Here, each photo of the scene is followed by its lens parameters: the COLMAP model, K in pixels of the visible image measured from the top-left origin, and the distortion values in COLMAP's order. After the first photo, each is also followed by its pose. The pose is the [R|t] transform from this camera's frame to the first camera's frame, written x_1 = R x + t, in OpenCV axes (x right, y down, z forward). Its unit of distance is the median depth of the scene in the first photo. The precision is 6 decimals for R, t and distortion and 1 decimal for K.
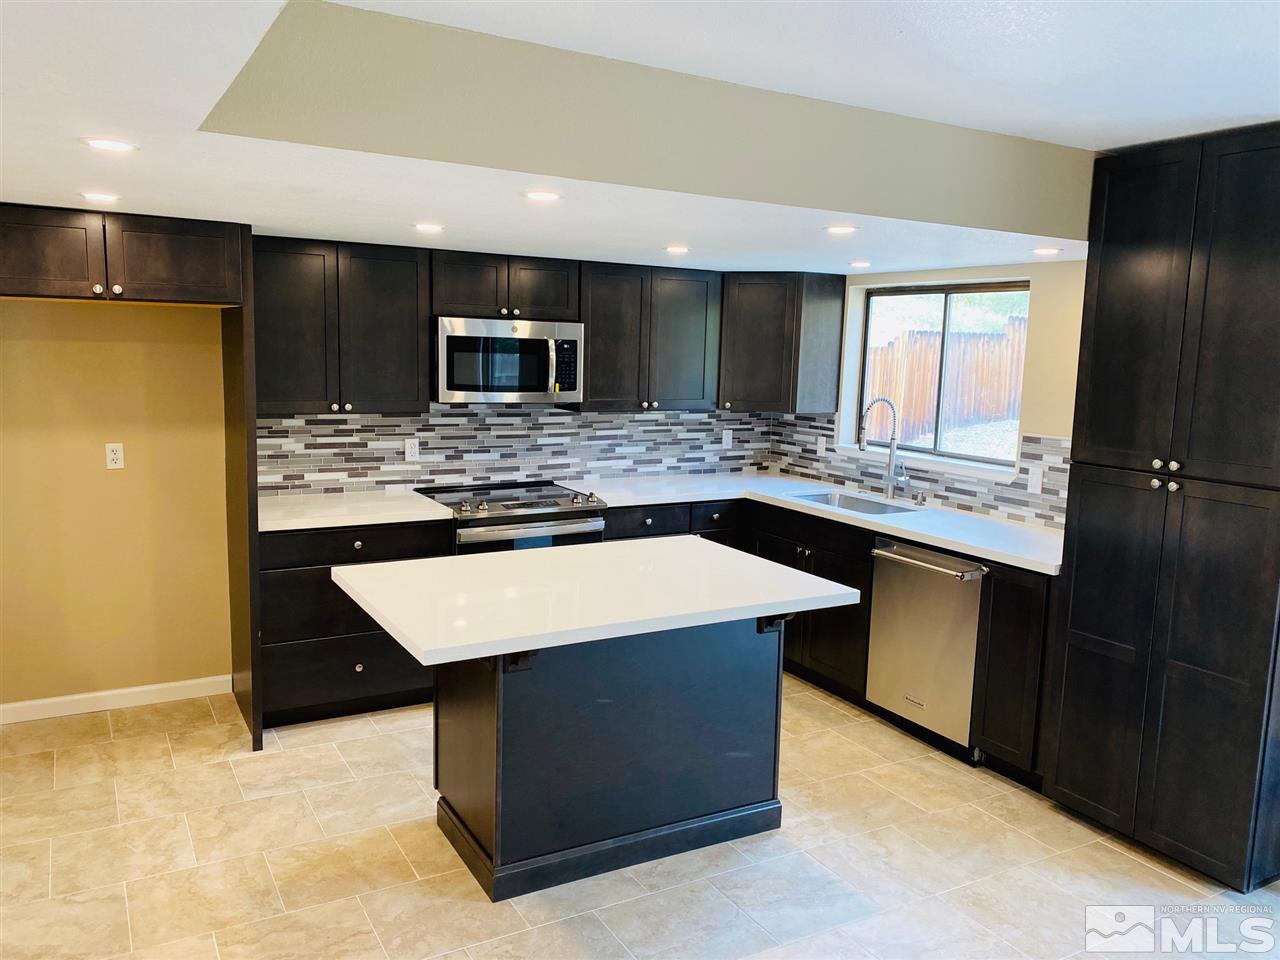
lens RADIAL K [[983.7, 0, 639.0], [0, 983.7, 481.3], [0, 0, 1]] dist [0.034335, 0.001092]
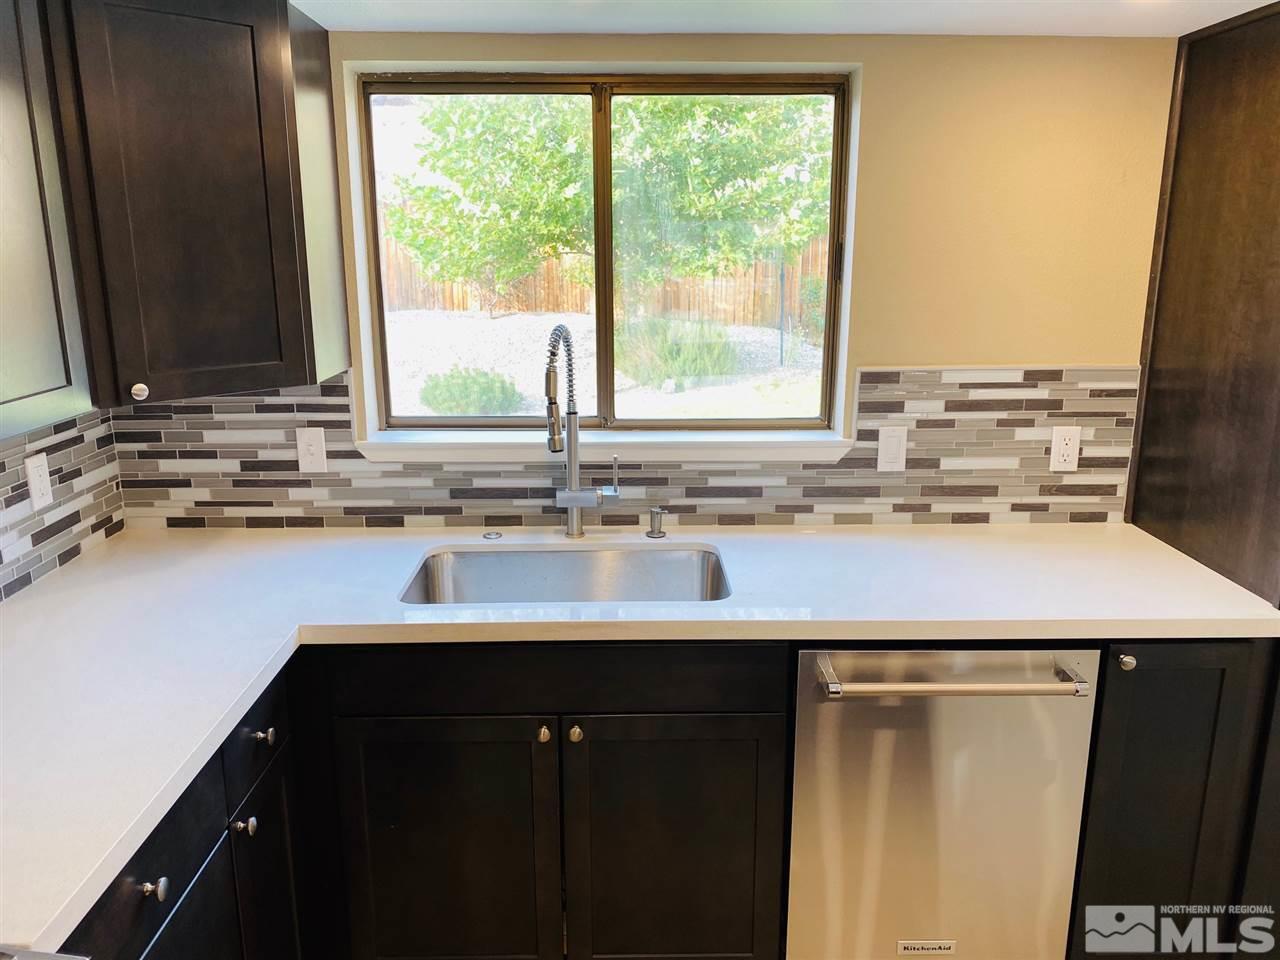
lens RADIAL K [[983.7, 0, 640.3], [0, 983.7, 474.9], [0, 0, 1]] dist [0.034335, 0.001092]
pose [[0.481812, -0.227835, 0.846137, -0.114558], [0.134812, 0.973384, 0.185333, -0.086986], [-0.865843, 0.024774, 0.499703, 0.673619]]
